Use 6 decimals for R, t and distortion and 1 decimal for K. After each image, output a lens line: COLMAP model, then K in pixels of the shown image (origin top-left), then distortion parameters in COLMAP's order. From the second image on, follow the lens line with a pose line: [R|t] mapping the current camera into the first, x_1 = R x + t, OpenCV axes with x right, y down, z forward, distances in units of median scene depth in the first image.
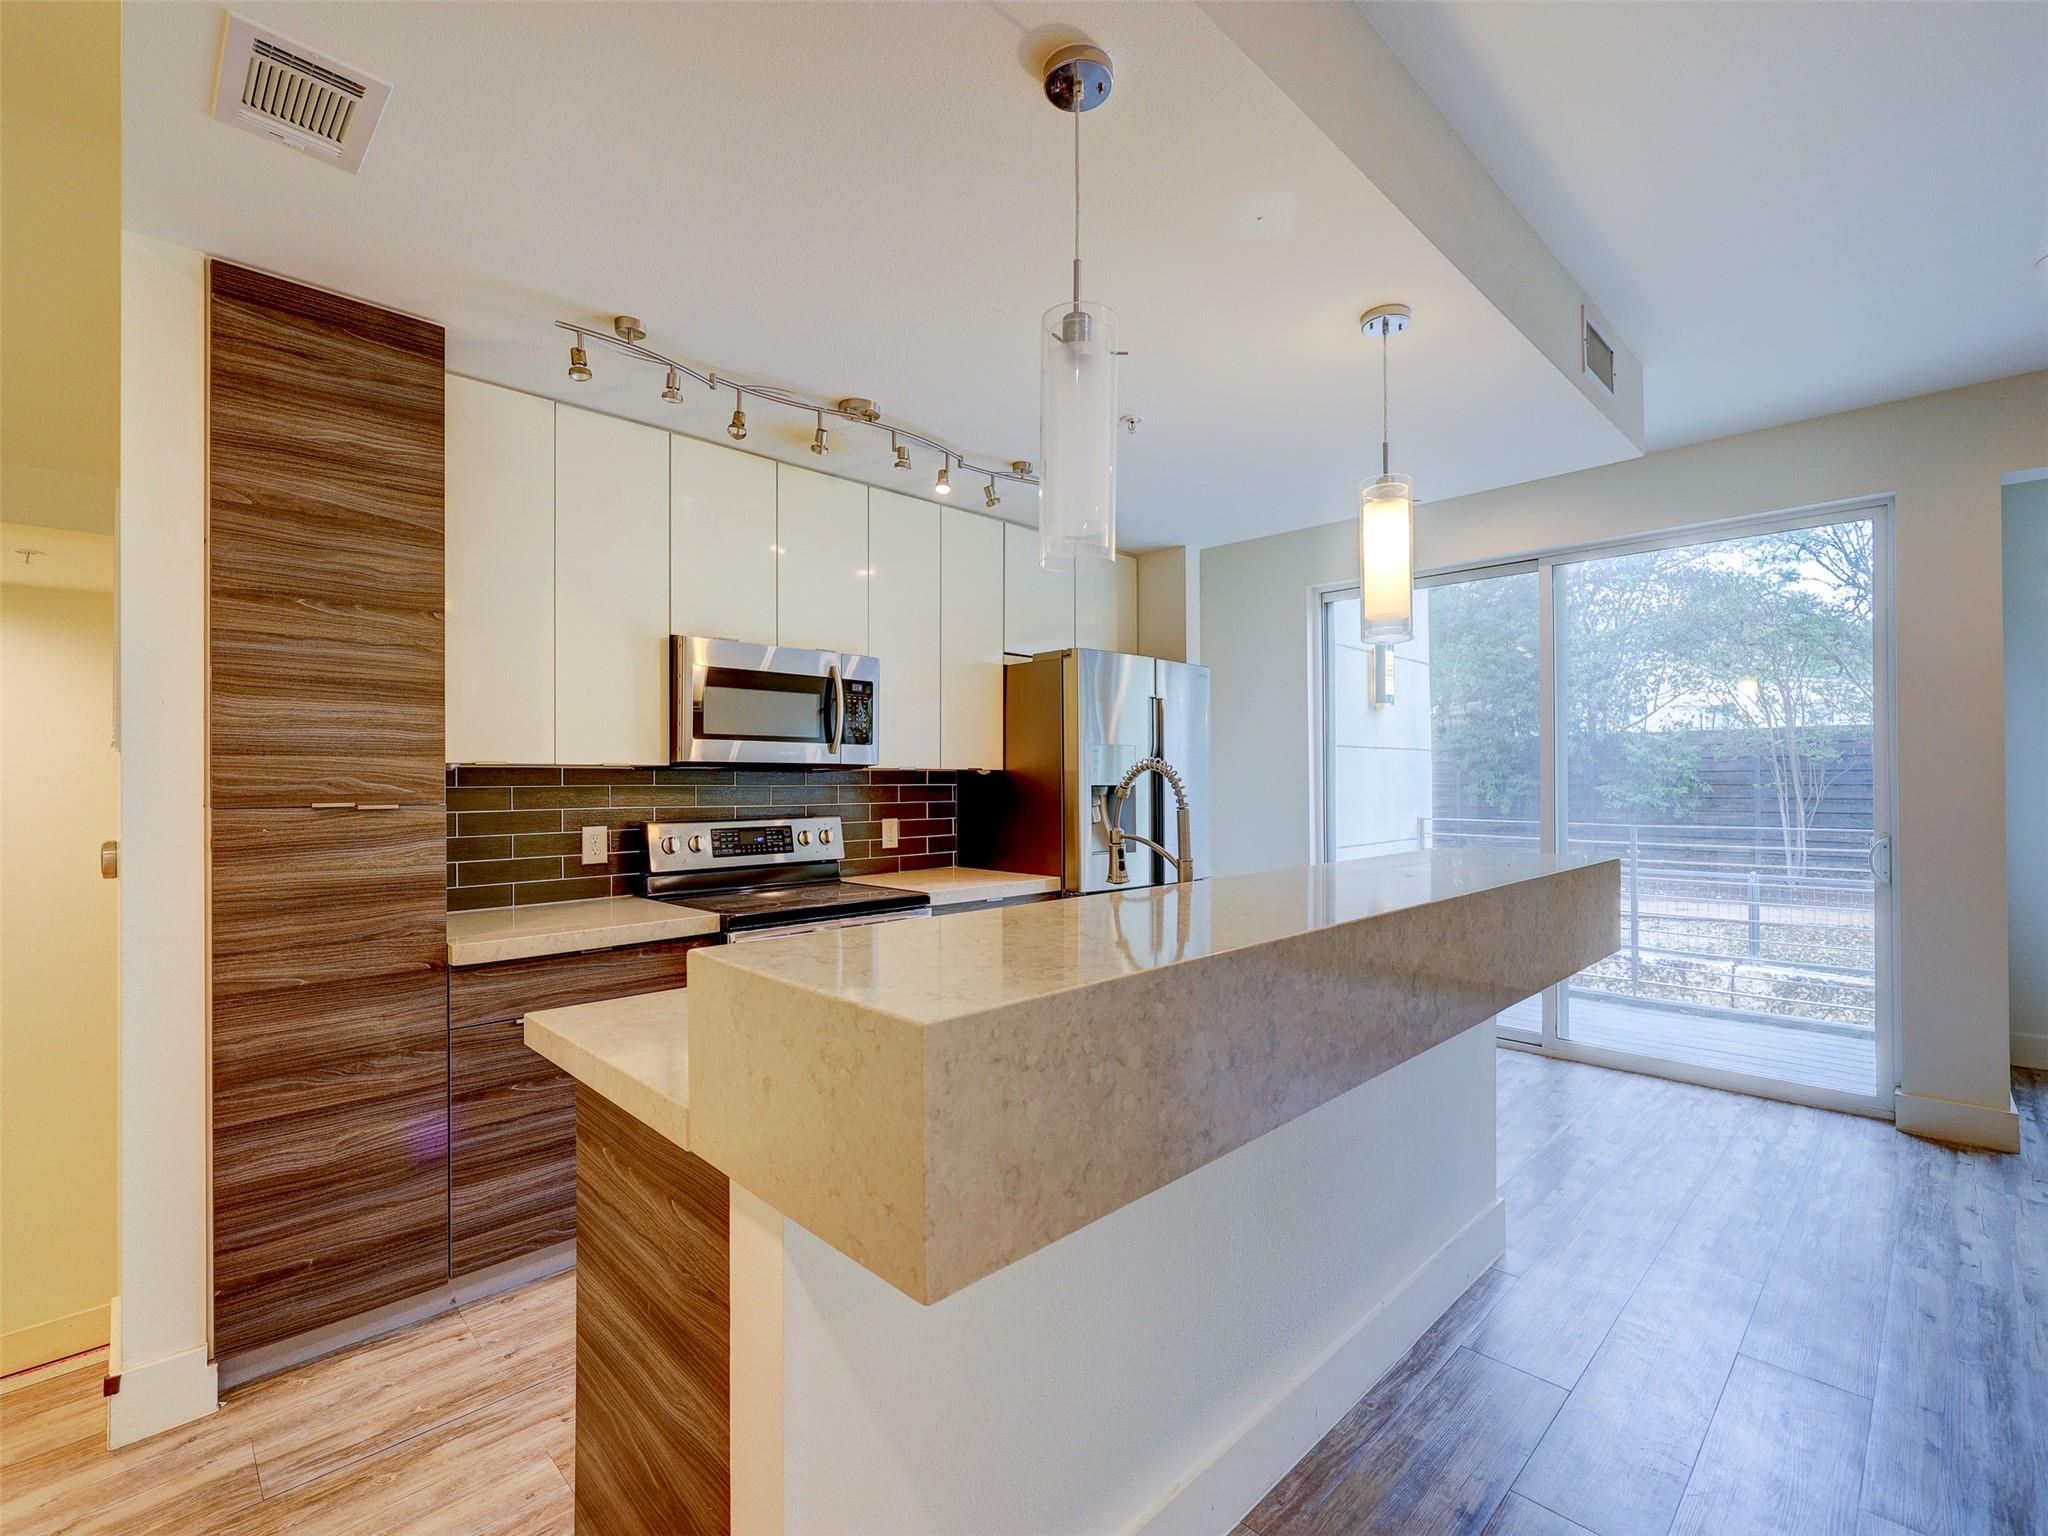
lens RADIAL K [[924.3, 0, 1022.2], [0, 924.3, 774.2], [0, 0, 1]] dist [0.002175, -0.000310]
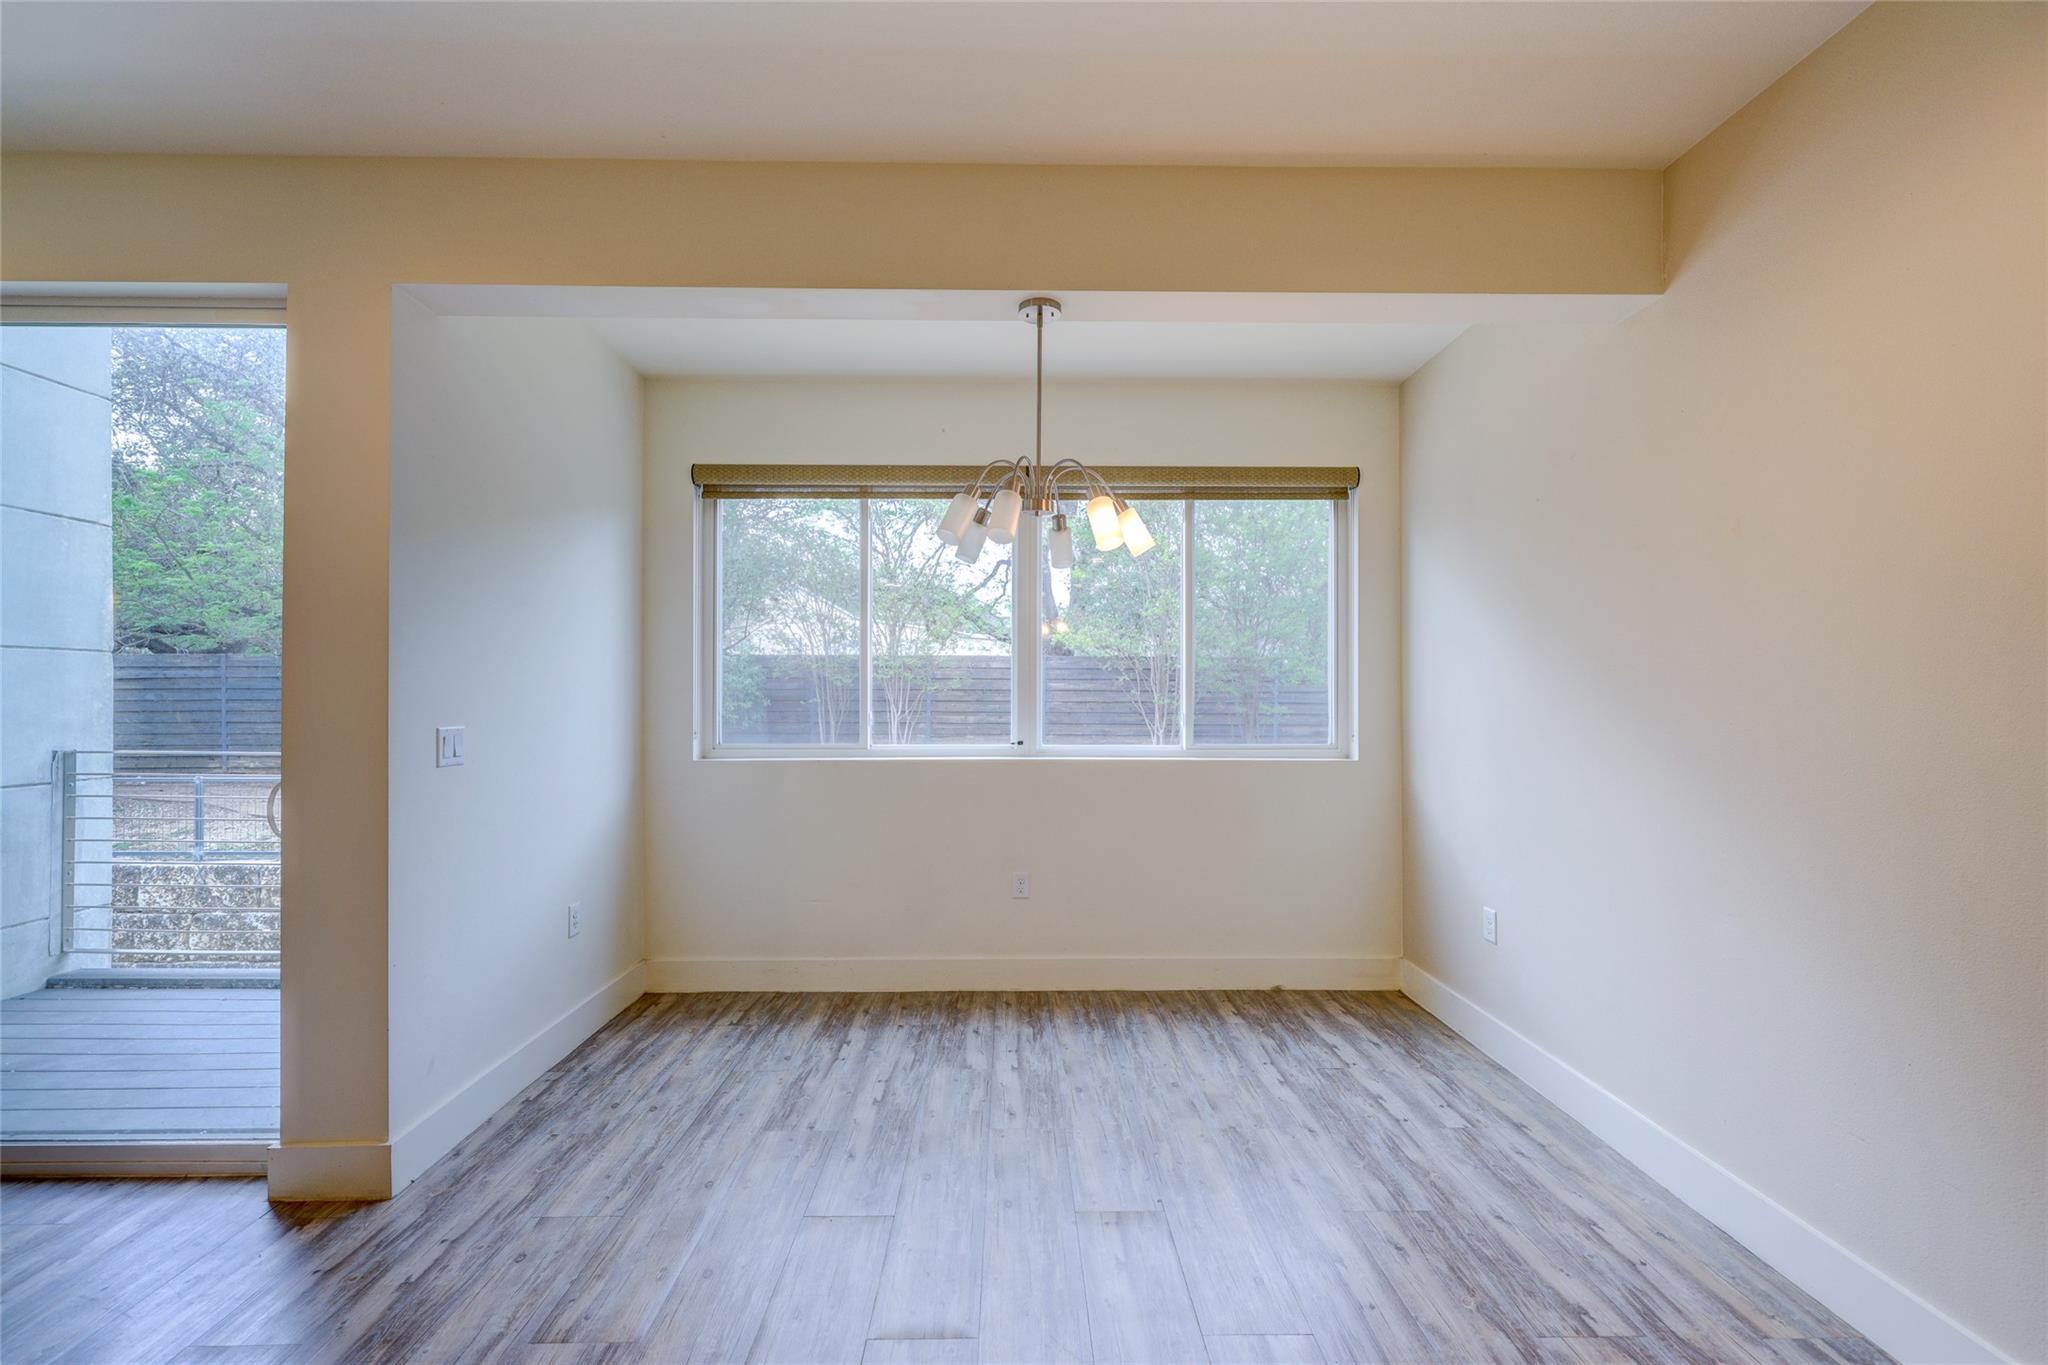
lens RADIAL K [[818.6, 0, 1020.3], [0, 818.6, 692.7], [0, 0, 1]] dist [0.001314, 0.000120]
pose [[0.696717, 0.006817, 0.717314, 1.194909], [-0.008689, 0.999962, -0.001064, 0.001847], [-0.717294, -0.005491, 0.696749, 0.208379]]
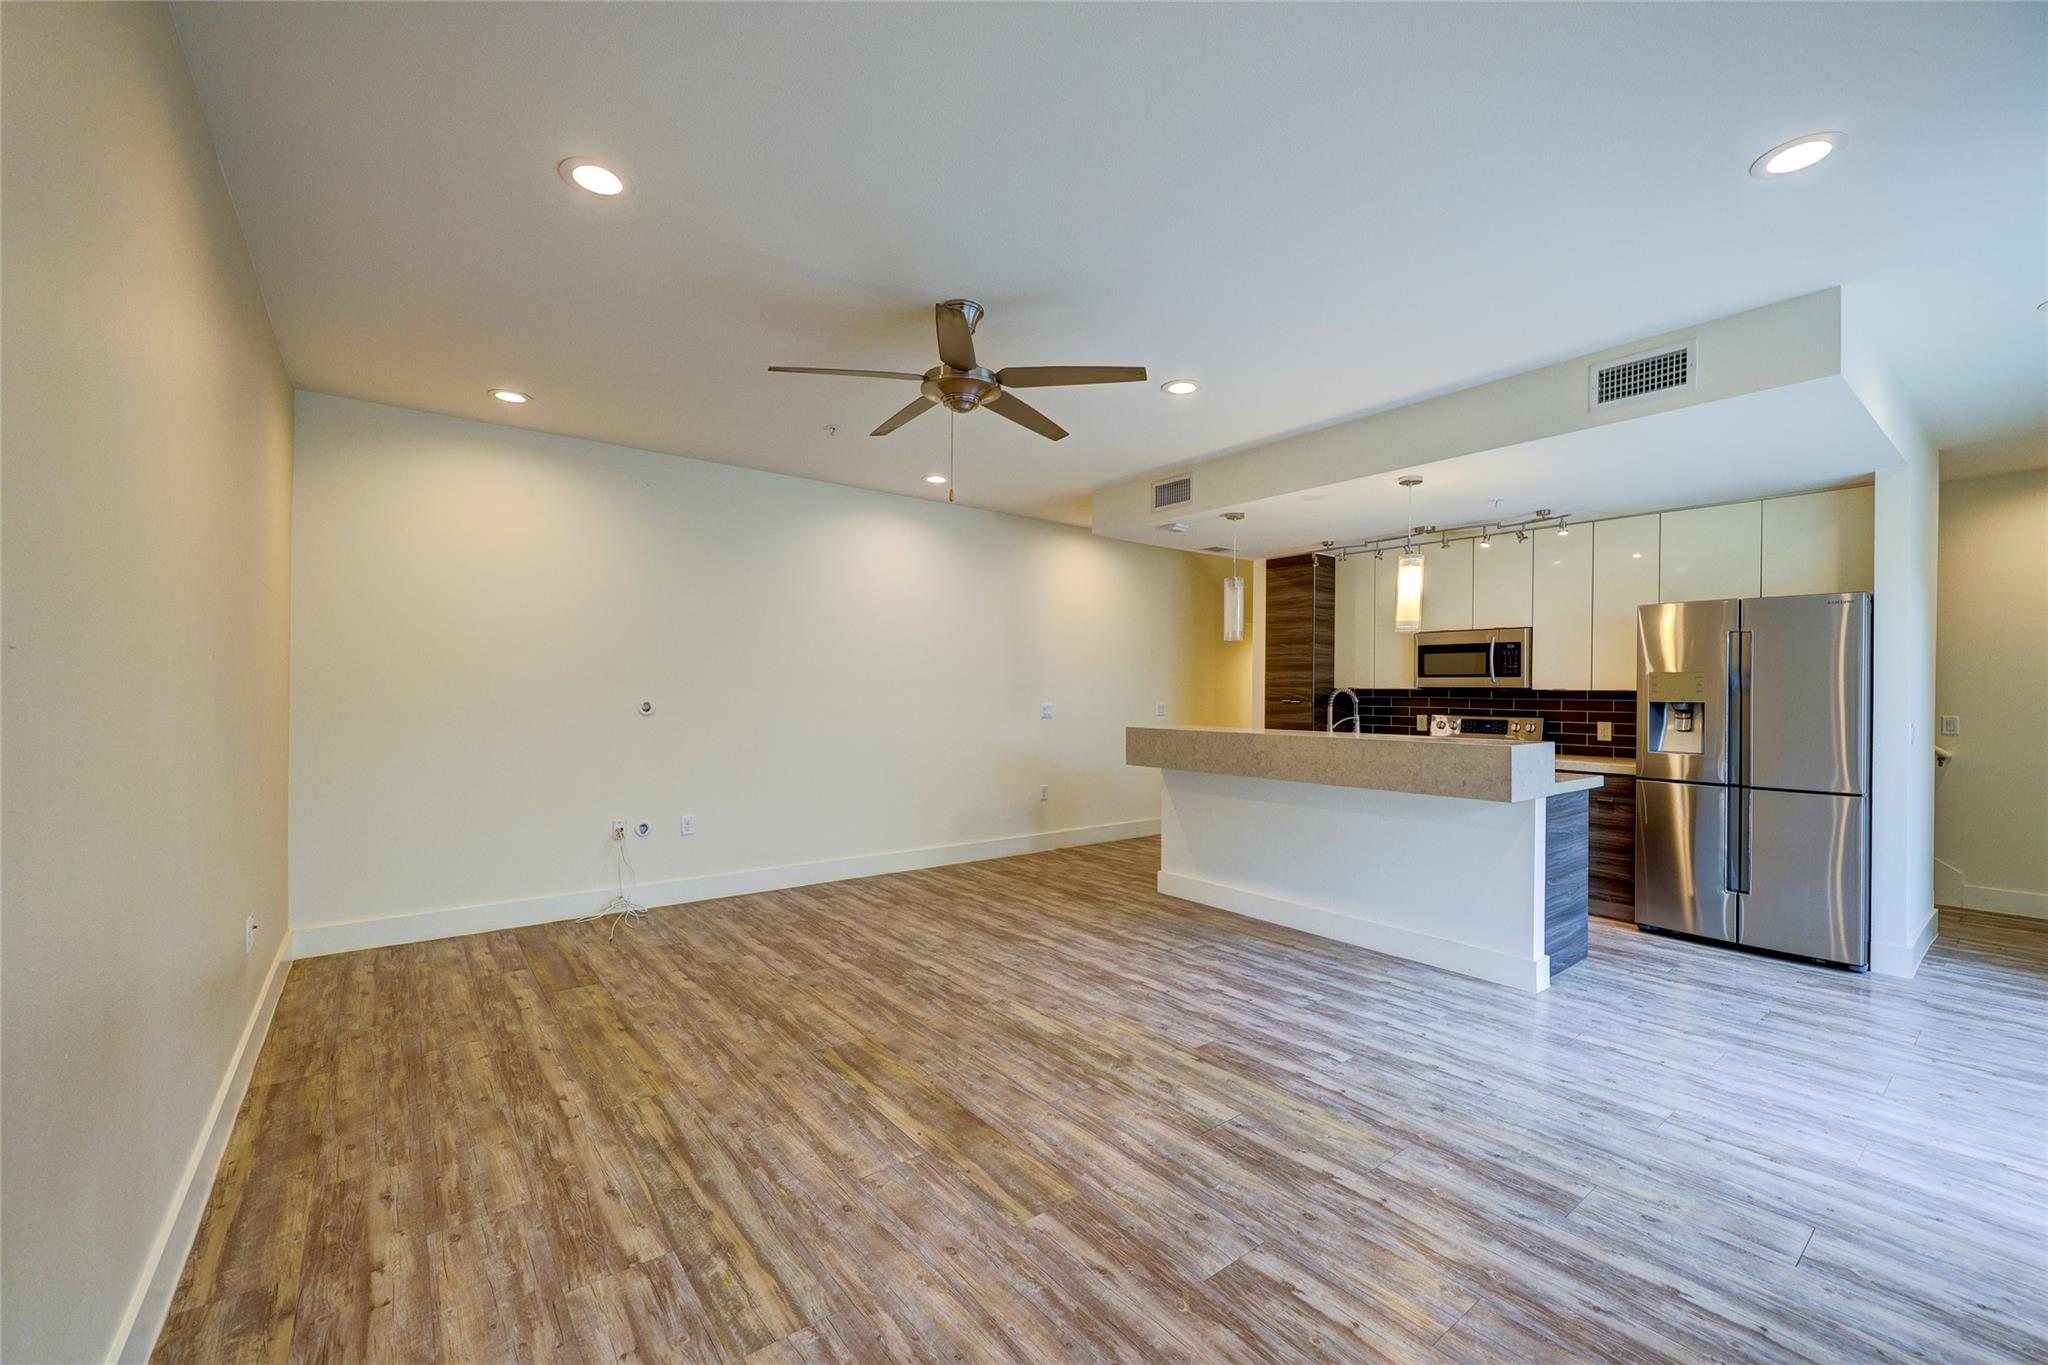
lens RADIAL K [[822.8, 0, 1021.9], [0, 822.8, 687.3], [0, 0, 1]] dist [0.002535, 0.000296]
pose [[-0.117156, -0.002184, -0.993111, 2.053627], [-0.001105, 0.999997, -0.002069, -0.009278], [0.993113, 0.000855, -0.117158, 0.292507]]
